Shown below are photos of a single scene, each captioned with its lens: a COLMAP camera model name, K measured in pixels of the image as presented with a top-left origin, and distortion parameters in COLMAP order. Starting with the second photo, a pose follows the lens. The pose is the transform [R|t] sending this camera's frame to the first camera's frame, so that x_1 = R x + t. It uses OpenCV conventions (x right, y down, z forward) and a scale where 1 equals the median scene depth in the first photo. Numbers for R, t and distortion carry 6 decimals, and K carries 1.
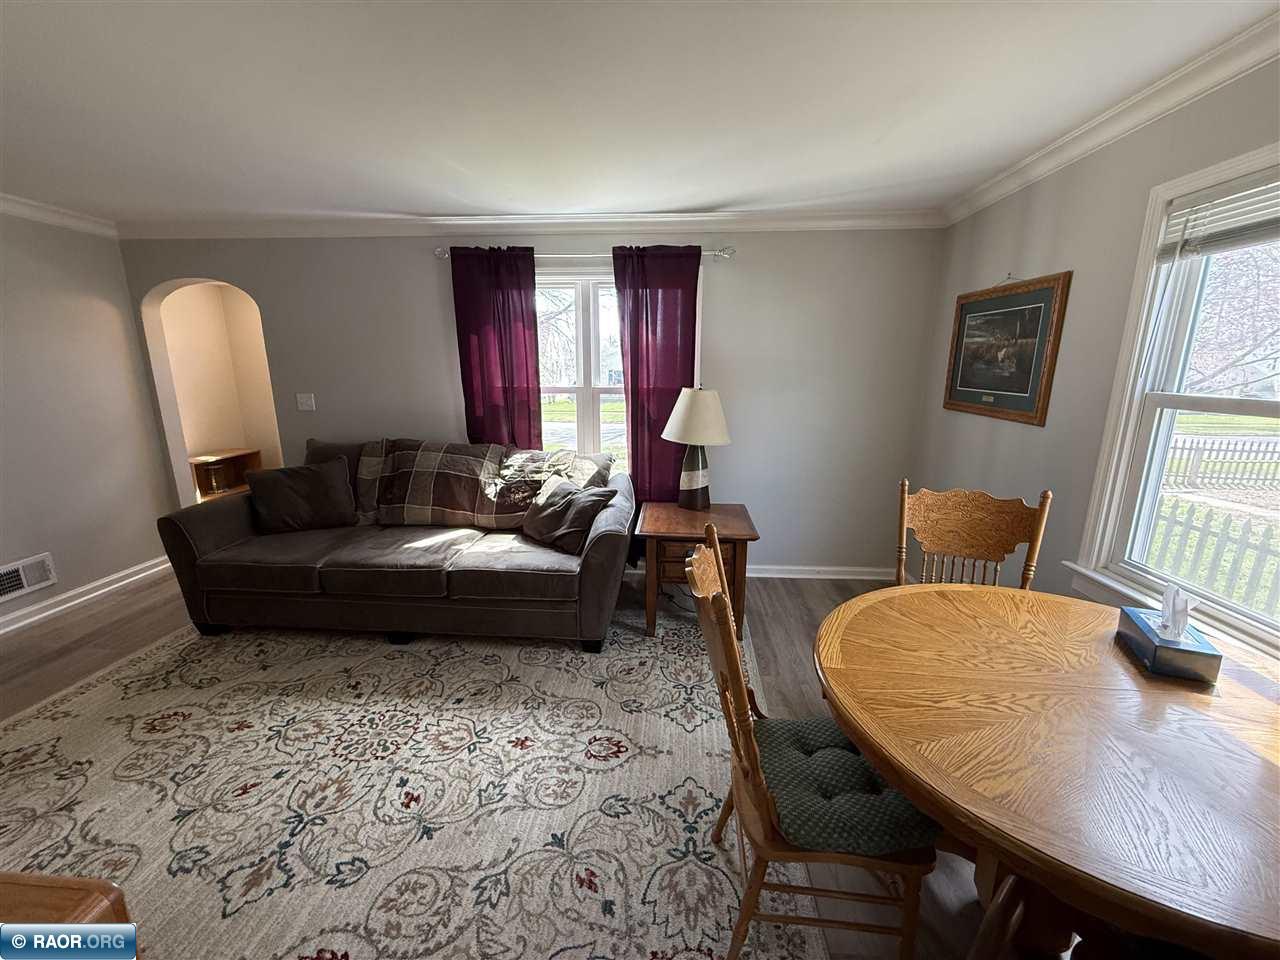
lens RADIAL K [[509.1, 0, 639.2], [0, 509.1, 481.3], [0, 0, 1]] dist [0.000753, -0.000384]
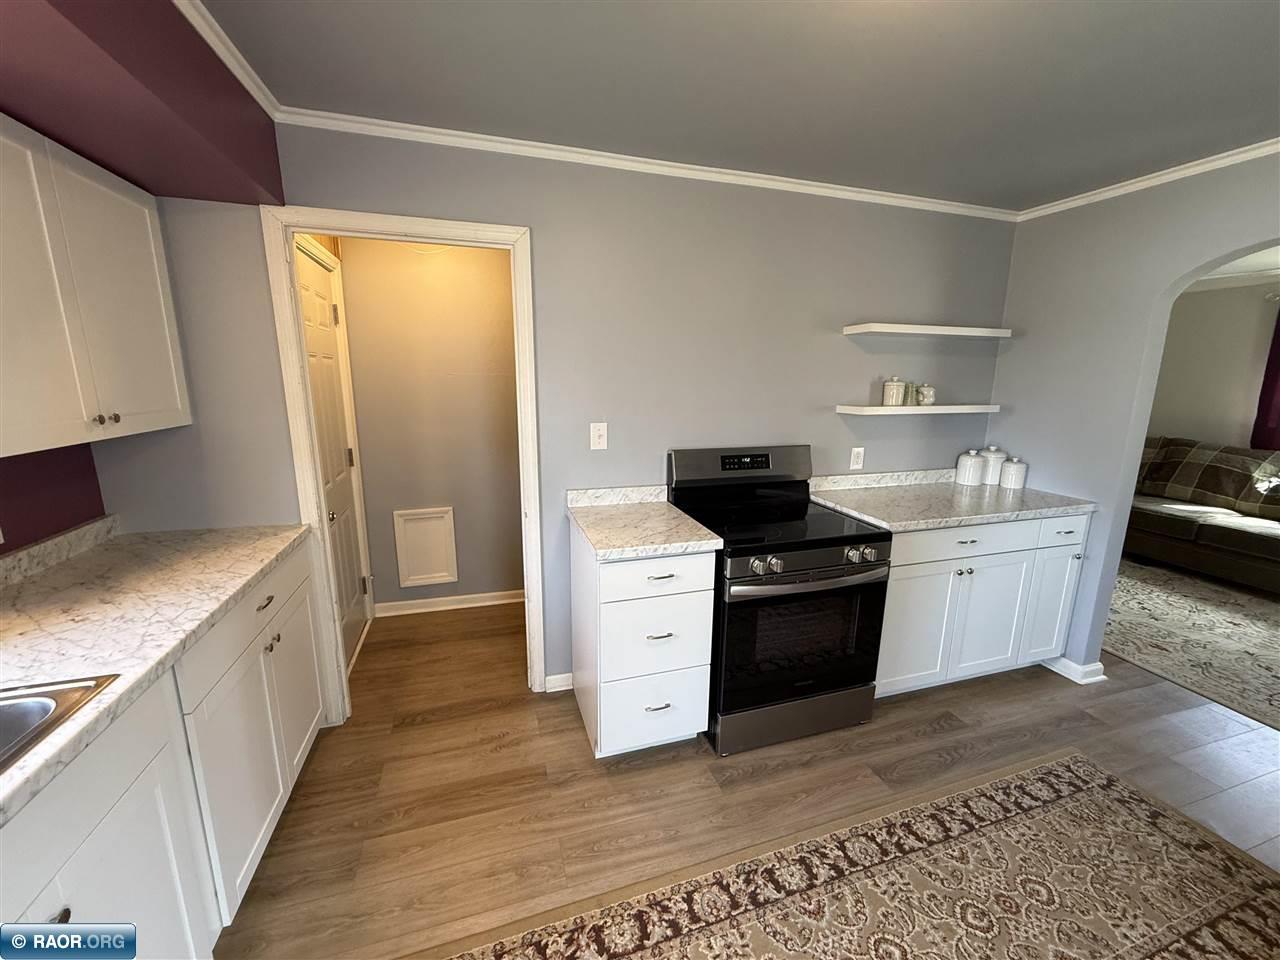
lens RADIAL K [[511.9, 0, 640.0], [0, 511.9, 480.0], [0, 0, 1]] dist [-0.000698, 0.000293]
pose [[0.360856, 0.188580, -0.913357, 0.484625], [-0.216151, 0.969588, 0.114792, 0.308407], [0.907227, 0.155999, 0.390644, -1.410841]]
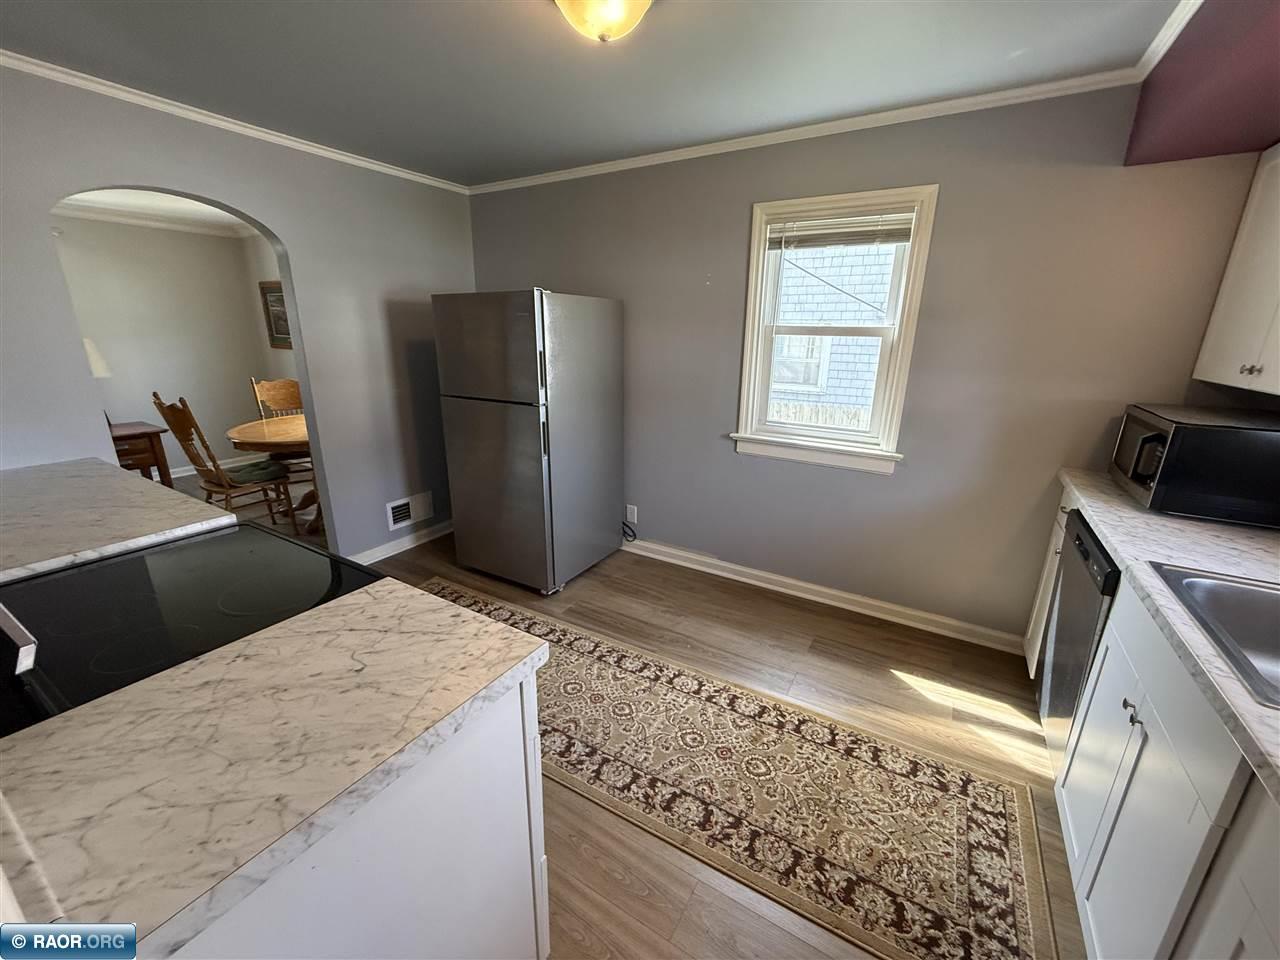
lens RADIAL K [[511.9, 0, 640.0], [0, 511.9, 480.0], [0, 0, 1]] dist [-0.000698, 0.000293]
pose [[0.461993, -0.246870, 0.851832, -0.658615], [0.183673, 0.966287, 0.180425, 0.328665], [-0.867656, 0.073103, 0.491761, -1.435345]]
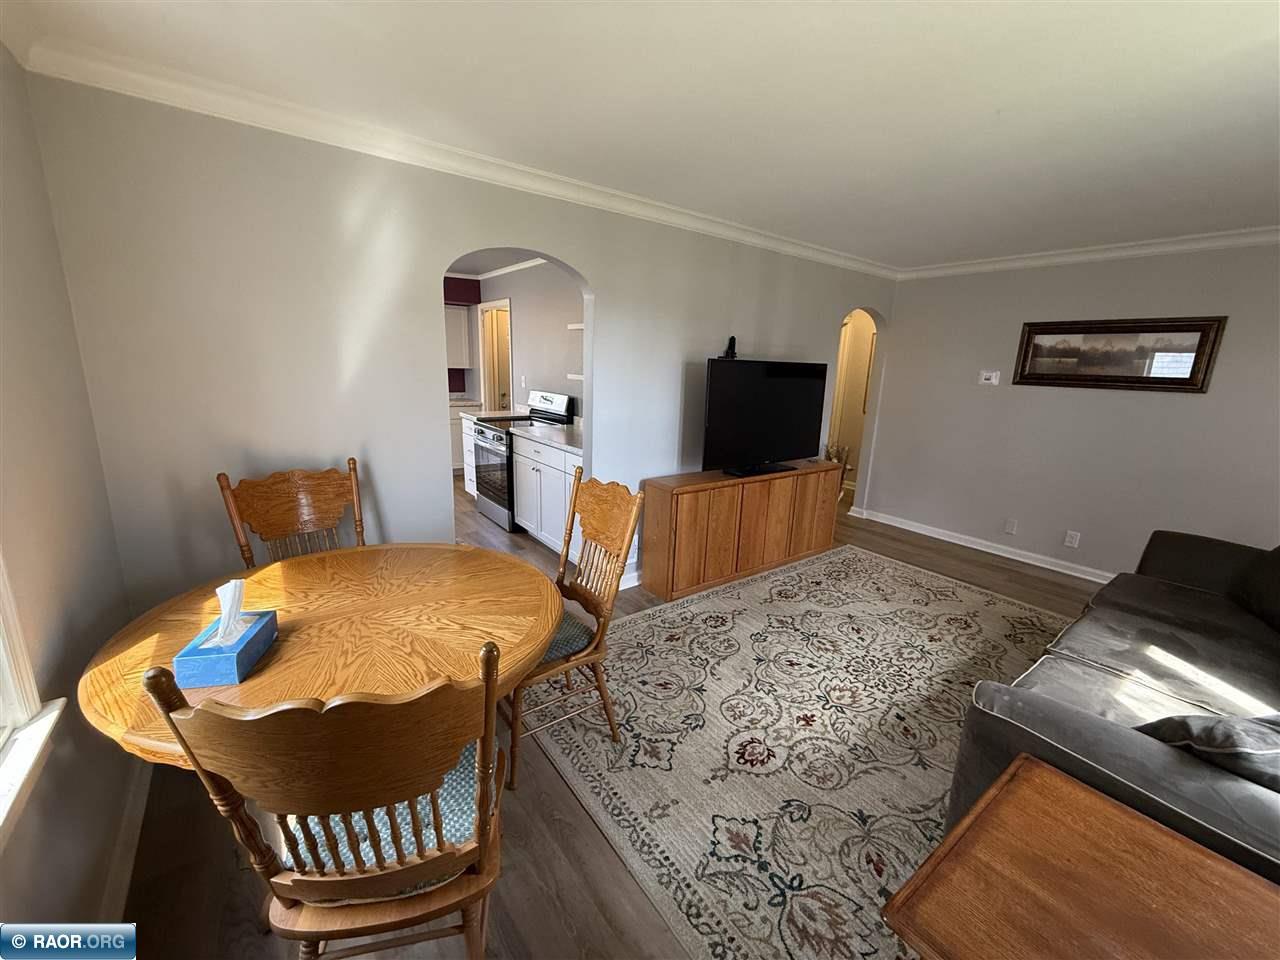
lens RADIAL K [[509.1, 0, 639.2], [0, 509.1, 481.3], [0, 0, 1]] dist [0.000753, -0.000384]
pose [[-0.755768, 0.122723, -0.643237, 0.696737], [-0.181852, 0.904312, 0.386199, -0.310071], [0.629082, 0.408850, -0.661133, 1.331563]]
